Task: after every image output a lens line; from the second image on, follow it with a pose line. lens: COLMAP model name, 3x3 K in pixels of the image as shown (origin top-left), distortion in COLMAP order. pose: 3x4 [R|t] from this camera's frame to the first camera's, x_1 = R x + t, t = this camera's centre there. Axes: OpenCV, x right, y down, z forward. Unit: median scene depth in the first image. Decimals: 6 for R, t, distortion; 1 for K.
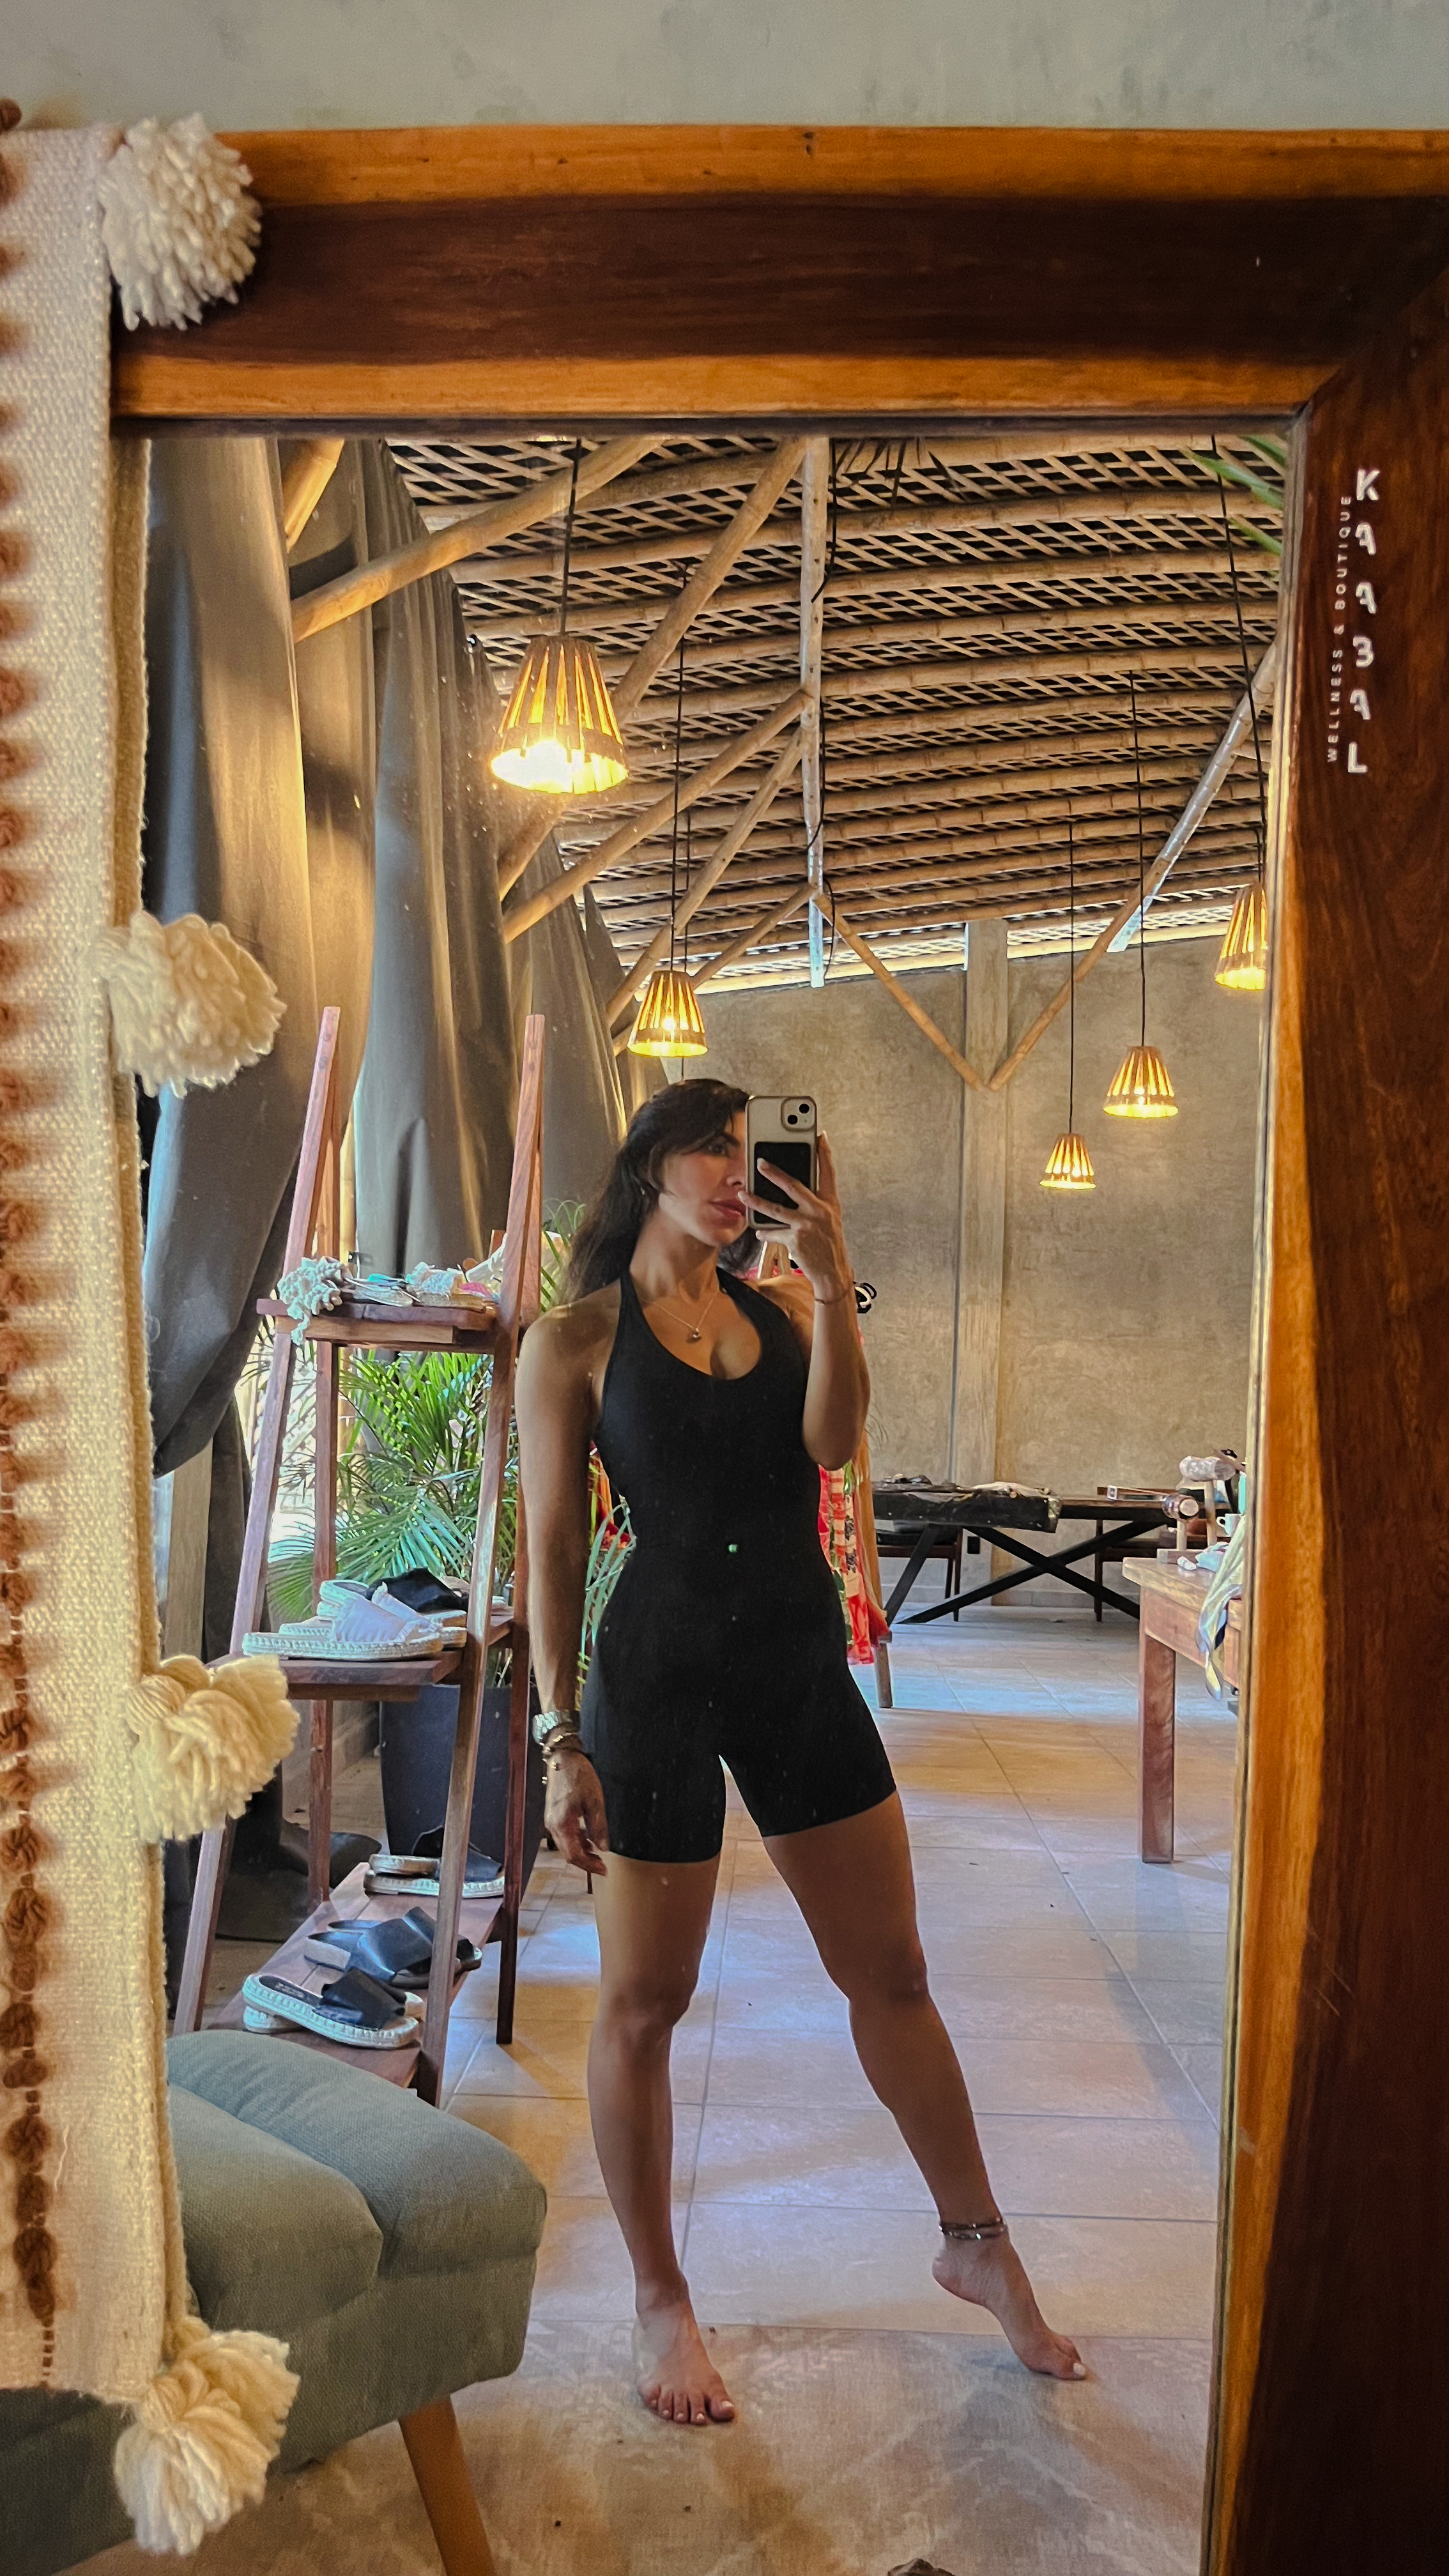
lens RADIAL K [[1971.7, 0, 718.7], [0, 1971.7, 1299.4], [0, 0, 1]] dist [0.008699, 0.000266]
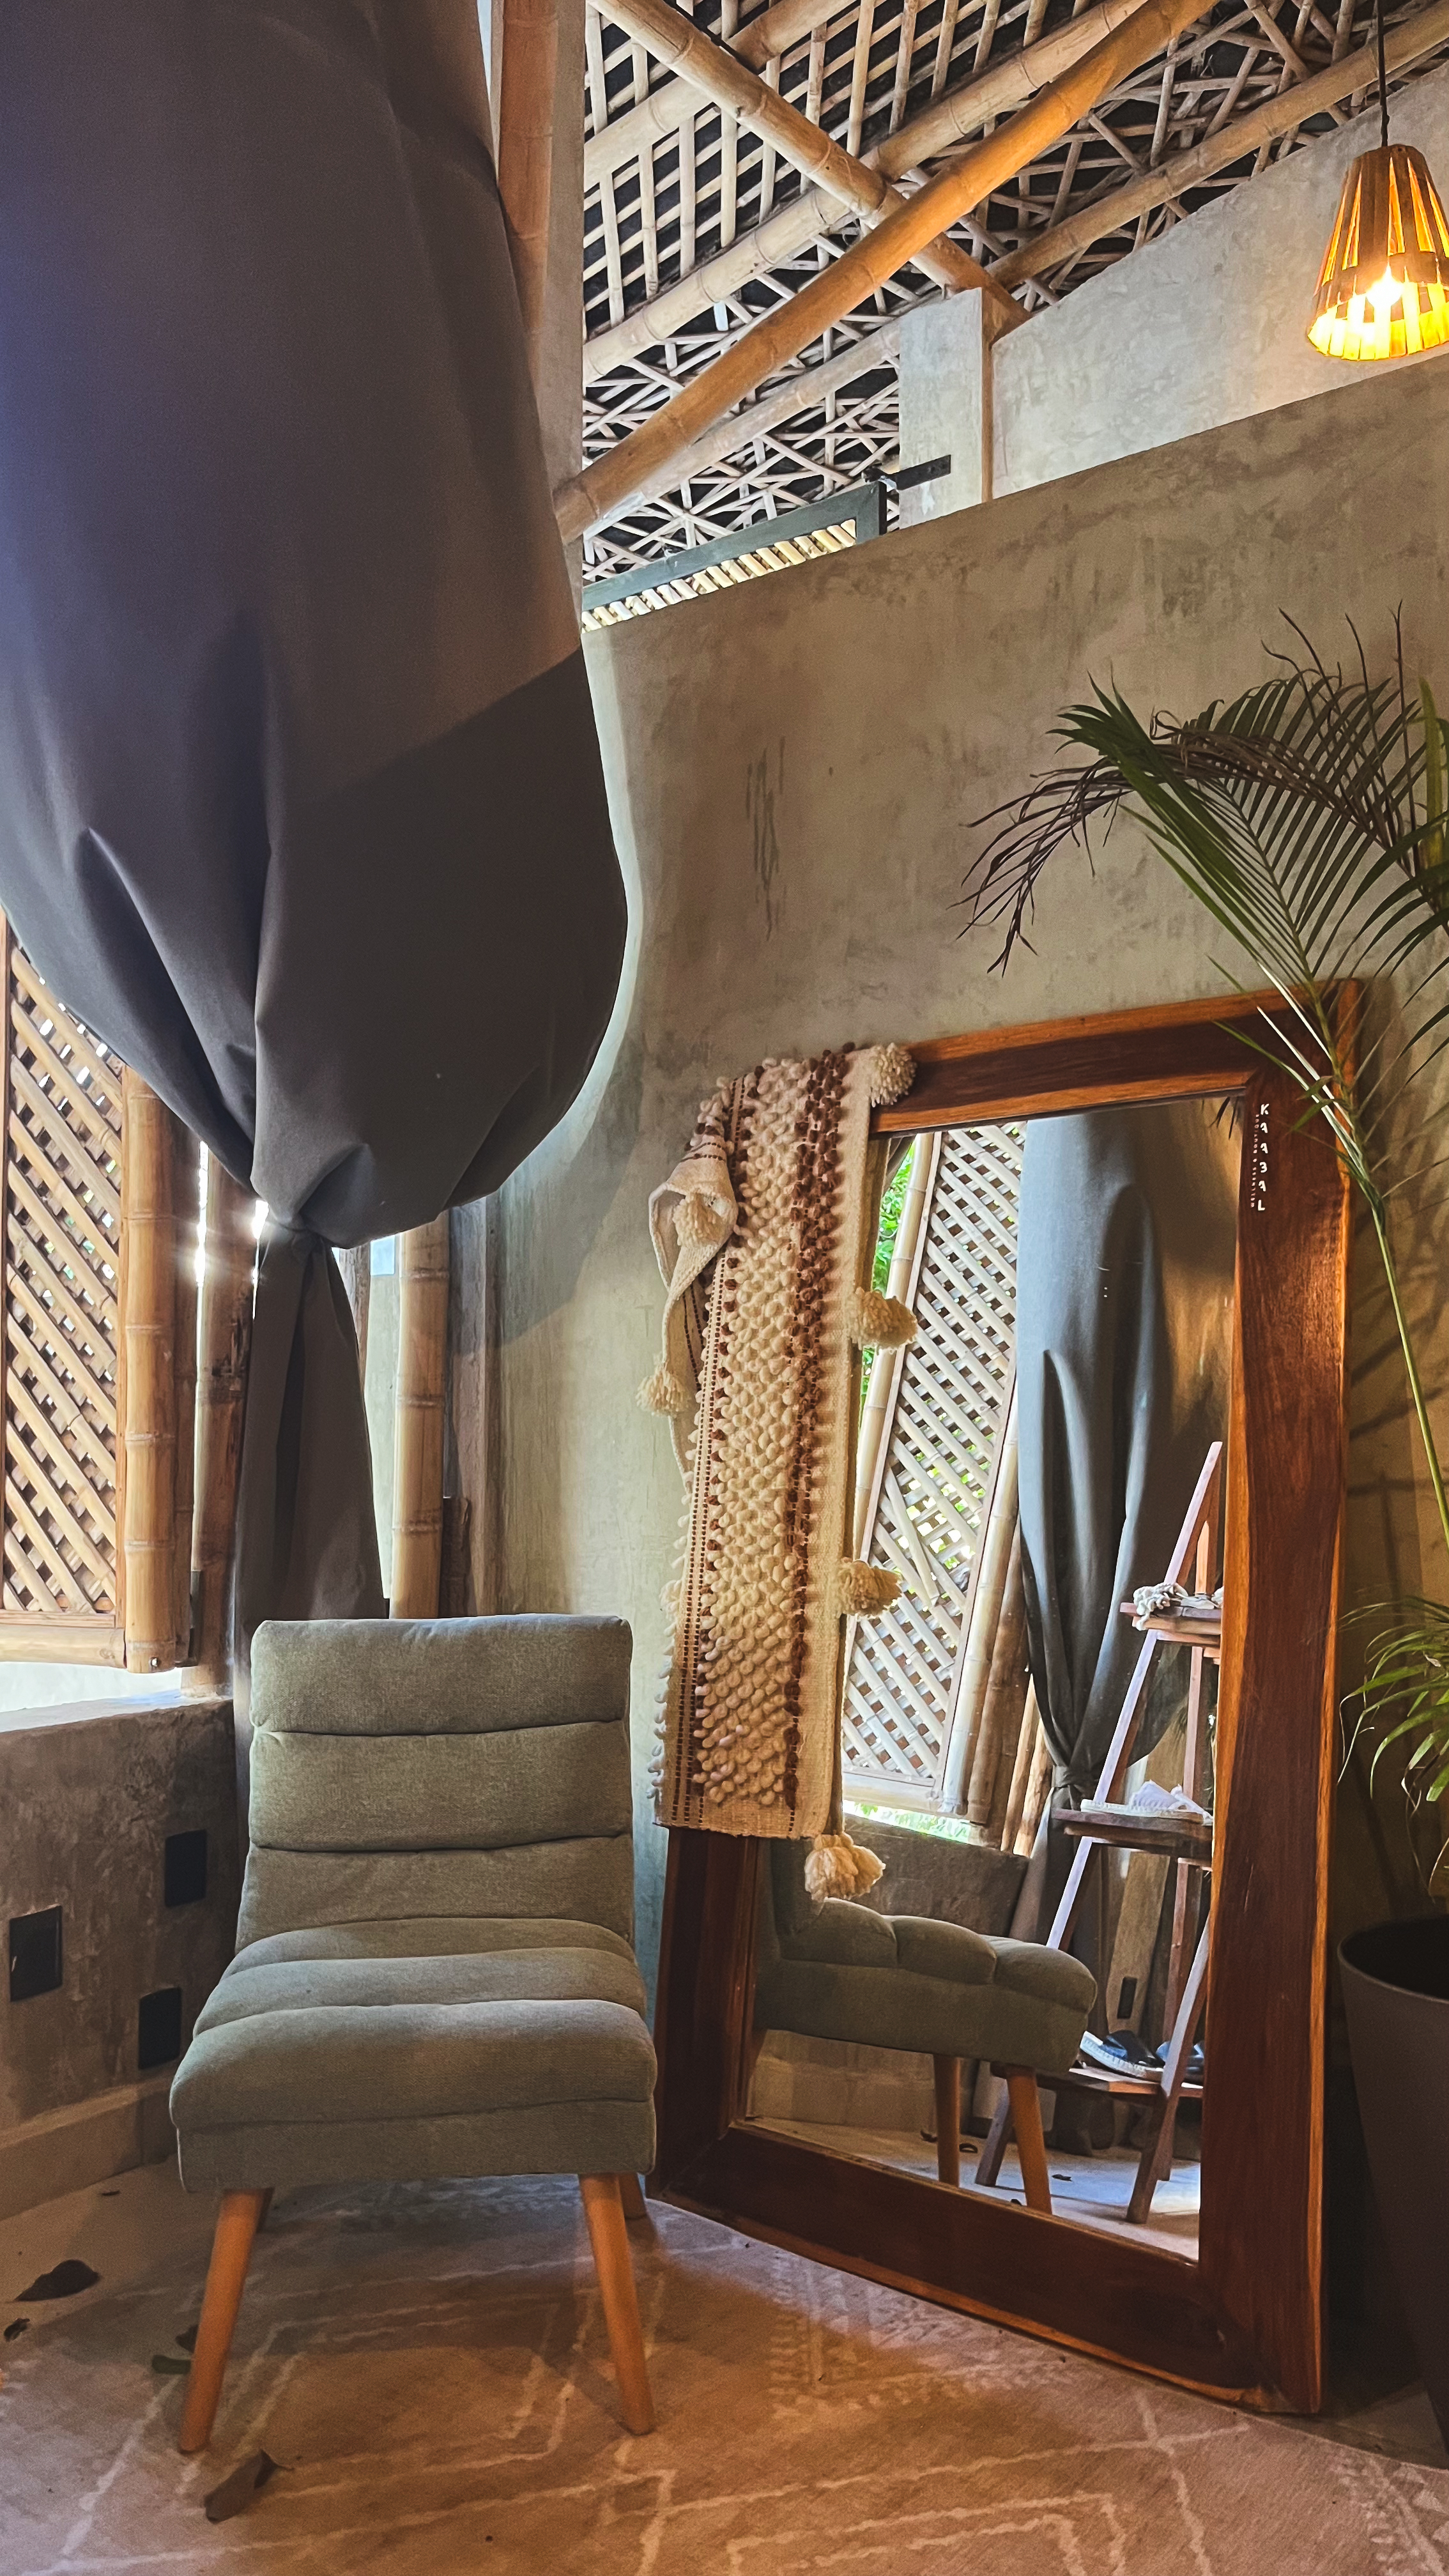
lens RADIAL K [[1971.7, 0, 725.3], [0, 1971.7, 1286.2], [0, 0, 1]] dist [0.008699, 0.000266]
pose [[0.813992, -0.058234, -0.577949, 1.245579], [-0.124849, 0.954169, -0.271981, 0.627093], [0.567300, 0.293547, 0.769416, -1.383925]]
